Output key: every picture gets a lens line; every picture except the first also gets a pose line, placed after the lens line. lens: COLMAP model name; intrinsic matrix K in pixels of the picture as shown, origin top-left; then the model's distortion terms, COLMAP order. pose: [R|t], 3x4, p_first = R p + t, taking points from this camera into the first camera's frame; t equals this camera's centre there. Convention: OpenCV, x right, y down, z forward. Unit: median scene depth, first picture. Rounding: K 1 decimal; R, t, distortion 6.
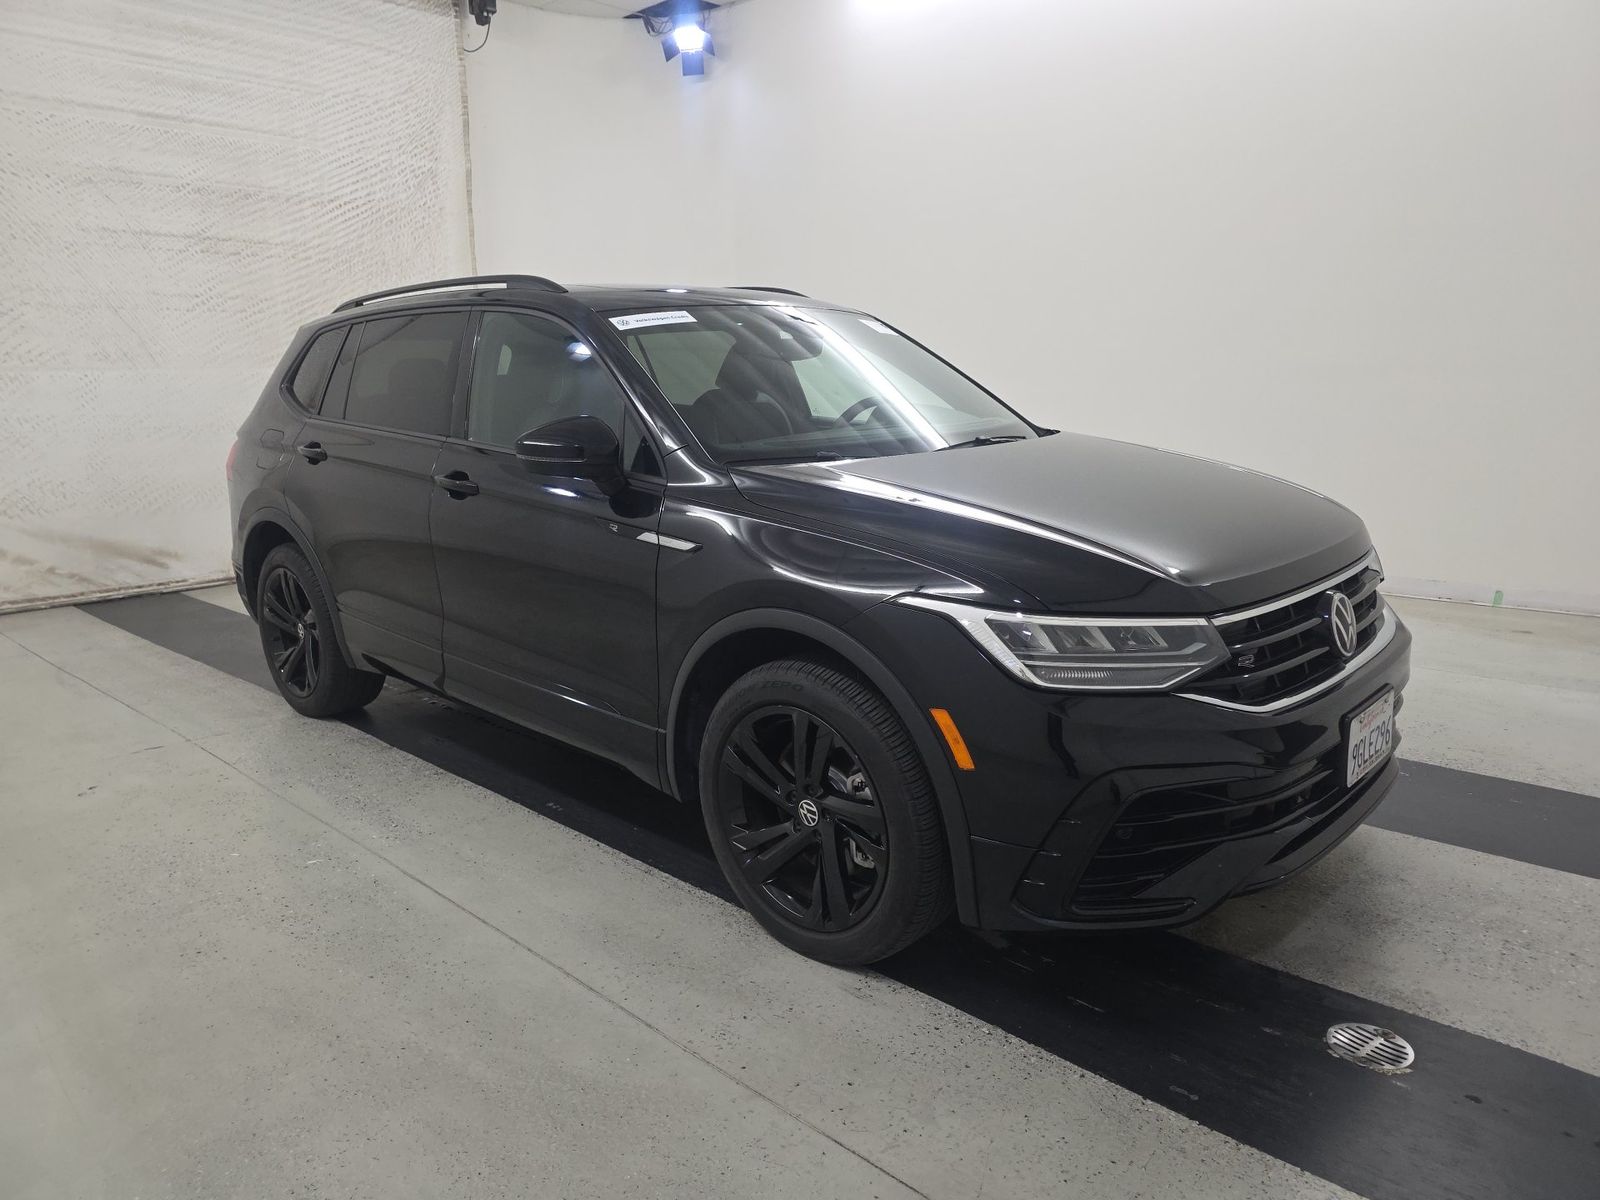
lens RADIAL K [[1060.3, 0, 790.8], [0, 1060.3, 596.5], [0, 0, 1]] dist [0.017456, -0.018936]
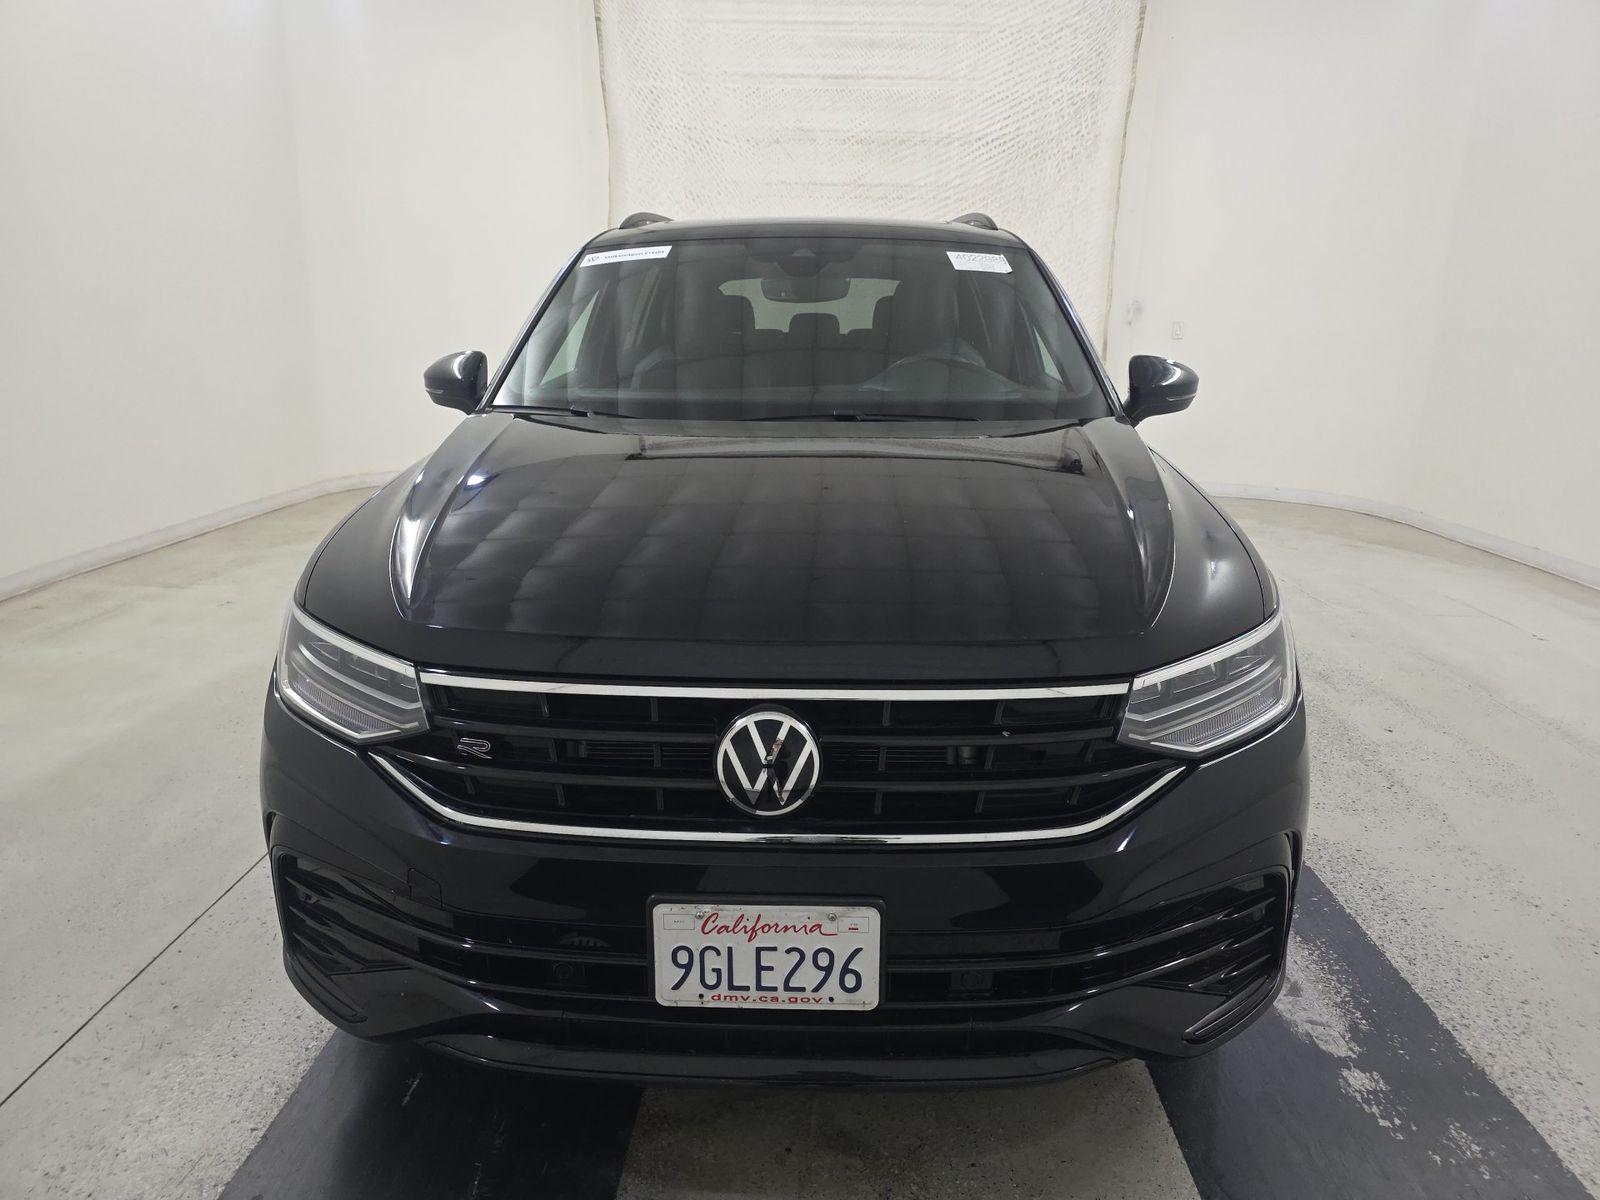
lens RADIAL K [[1060.3, 0, 795.0], [0, 1060.3, 608.1], [0, 0, 1]] dist [0.017456, -0.018936]
pose [[0.668988, 0.221982, -0.709351, 0.280493], [-0.175138, 0.974567, 0.139805, -0.043631], [0.722344, 0.030707, 0.690852, 0.178526]]
